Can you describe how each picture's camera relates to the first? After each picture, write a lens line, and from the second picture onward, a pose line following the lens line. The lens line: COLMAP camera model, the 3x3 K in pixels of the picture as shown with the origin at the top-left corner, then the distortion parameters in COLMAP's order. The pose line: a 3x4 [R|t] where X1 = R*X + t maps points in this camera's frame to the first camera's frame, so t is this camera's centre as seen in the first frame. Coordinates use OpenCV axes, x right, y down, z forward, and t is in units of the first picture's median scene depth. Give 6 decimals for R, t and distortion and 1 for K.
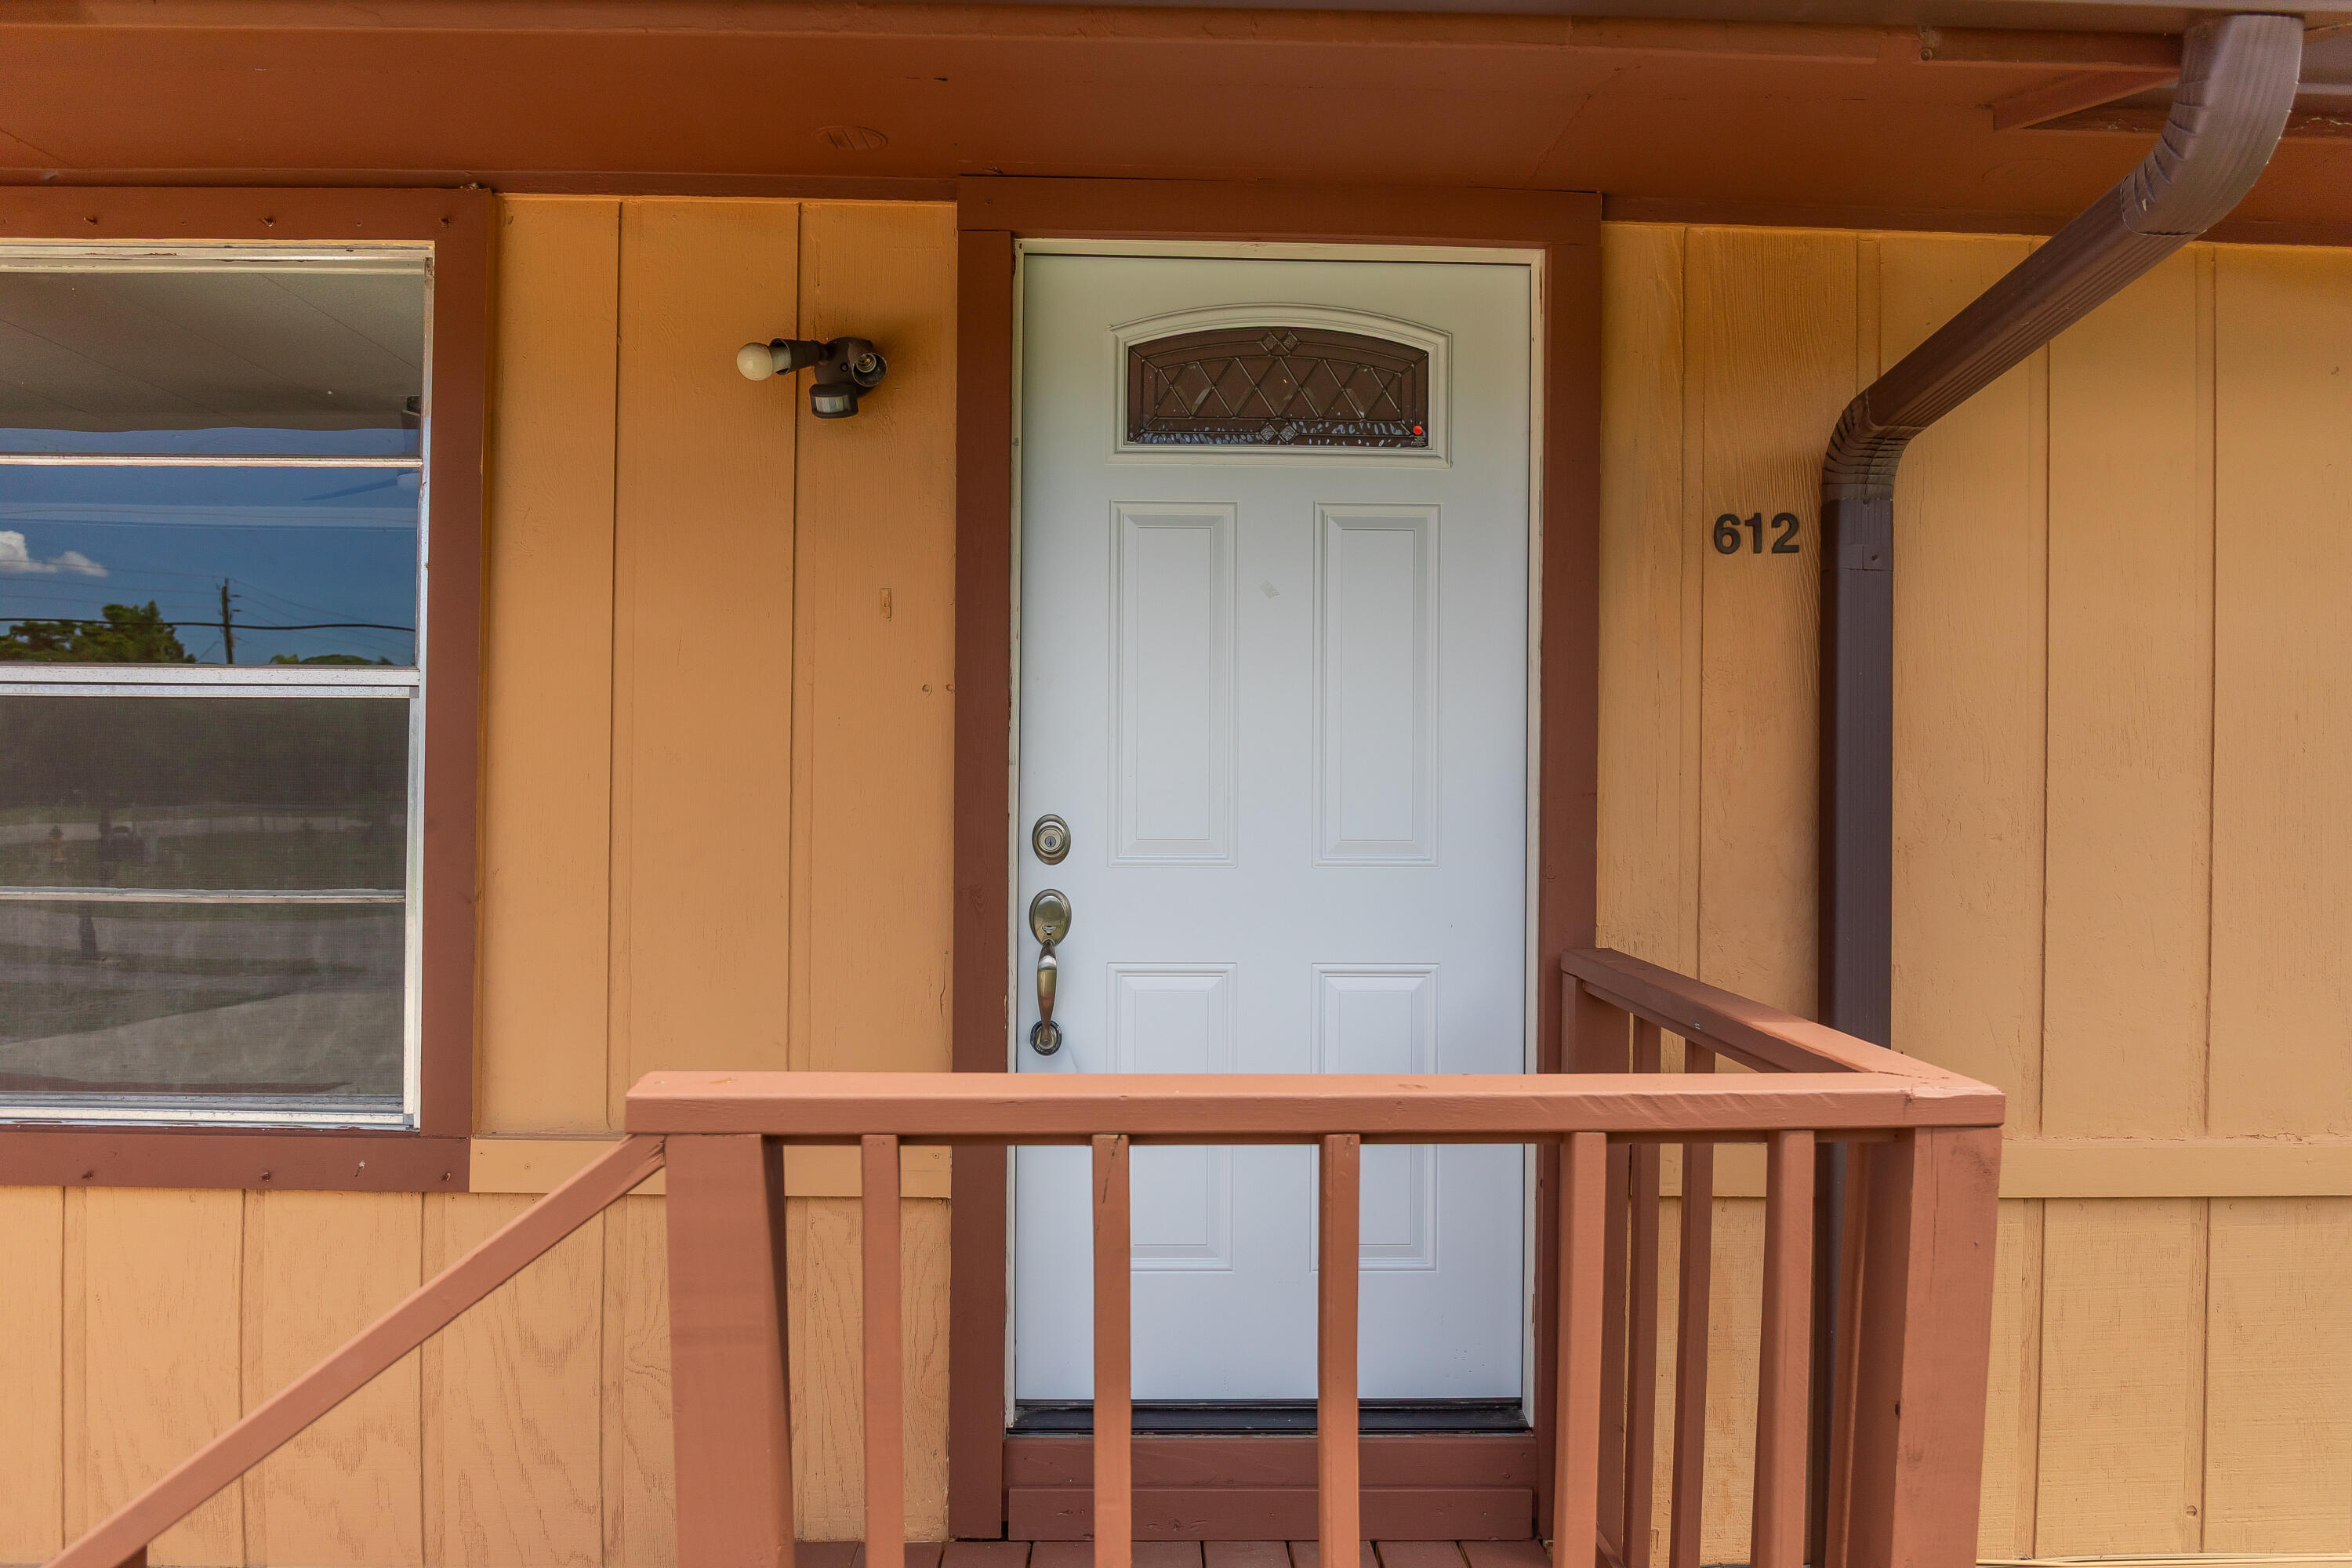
lens RADIAL K [[1589.7, 0, 1176.0], [0, 1589.7, 784.0], [0, 0, 1]] dist [-0.005153, -0.021169]
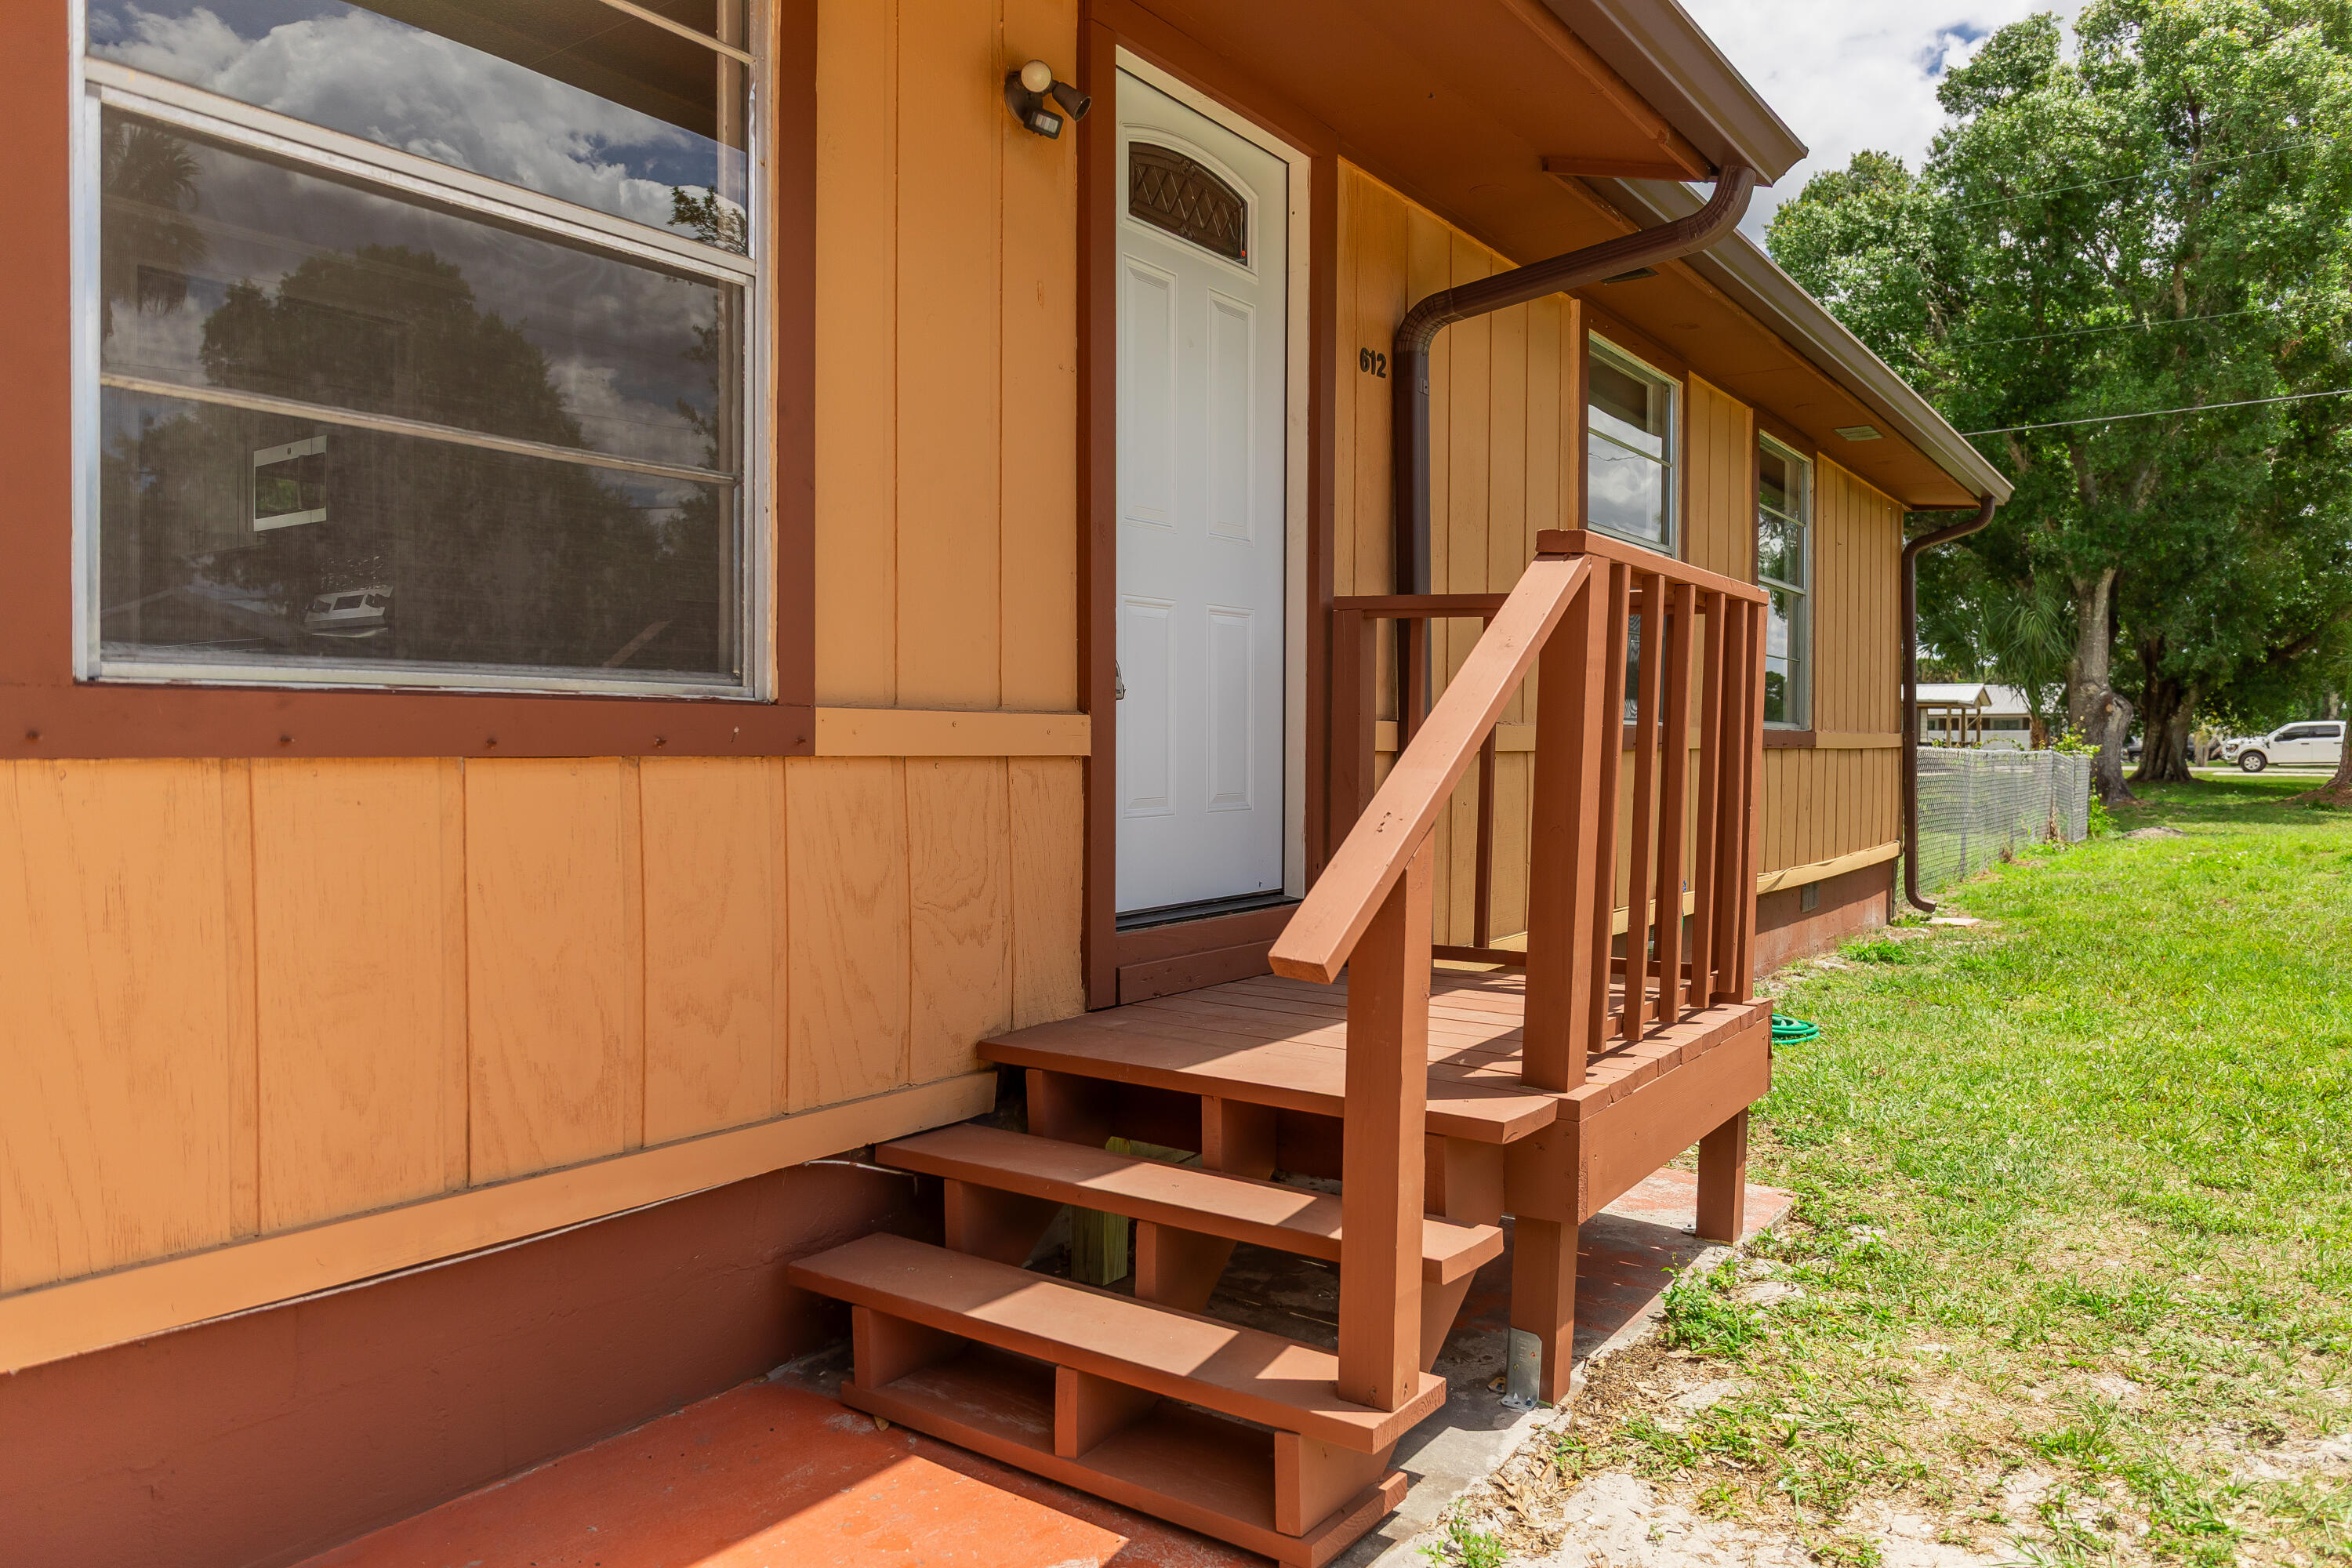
lens RADIAL K [[1589.7, 0, 1176.0], [0, 1589.7, 784.0], [0, 0, 1]] dist [-0.005153, -0.021169]
pose [[0.592343, -0.030478, 0.805109, -1.171295], [-0.001662, 0.999236, 0.039049, 0.232476], [-0.805684, -0.024469, 0.591840, 0.153598]]
